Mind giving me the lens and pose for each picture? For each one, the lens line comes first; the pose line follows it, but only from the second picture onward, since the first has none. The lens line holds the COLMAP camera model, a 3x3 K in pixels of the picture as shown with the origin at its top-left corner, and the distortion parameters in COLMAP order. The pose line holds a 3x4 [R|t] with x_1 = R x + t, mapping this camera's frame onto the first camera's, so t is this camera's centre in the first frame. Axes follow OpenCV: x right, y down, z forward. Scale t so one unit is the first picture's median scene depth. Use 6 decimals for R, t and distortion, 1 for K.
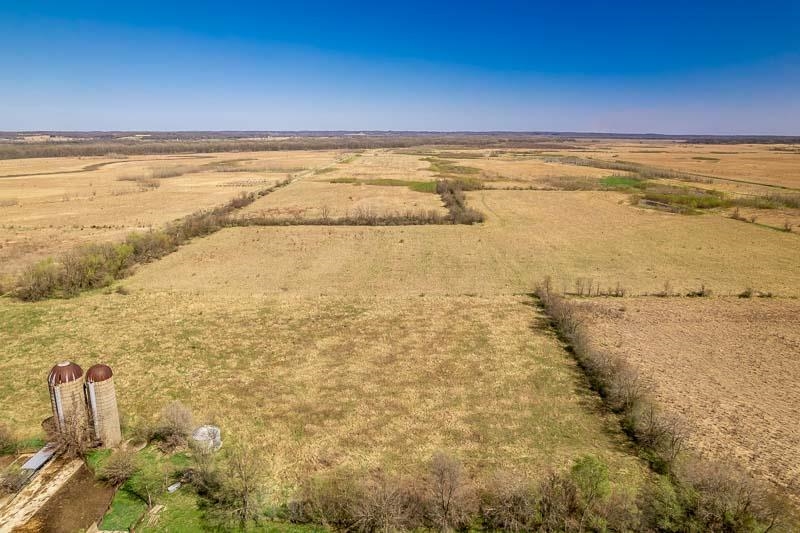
lens RADIAL K [[514.8, 0, 402.3], [0, 514.8, 265.7], [0, 0, 1]] dist [-0.081067, 0.071660]
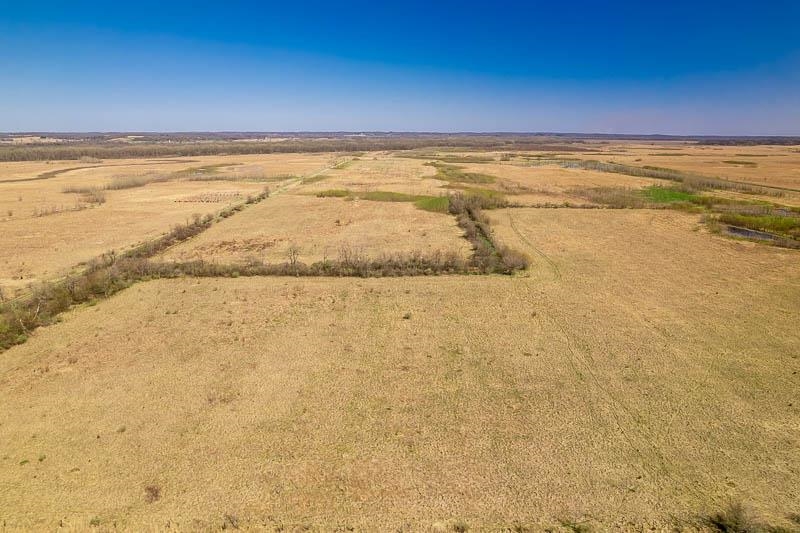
lens RADIAL K [[514.8, 0, 402.3], [0, 514.8, 265.7], [0, 0, 1]] dist [-0.081067, 0.071660]
pose [[0.999998, 0.000021, -0.001976, -0.002609], [-0.000024, 0.999999, -0.001518, -0.045382], [0.001976, 0.001518, 0.999997, 0.165632]]
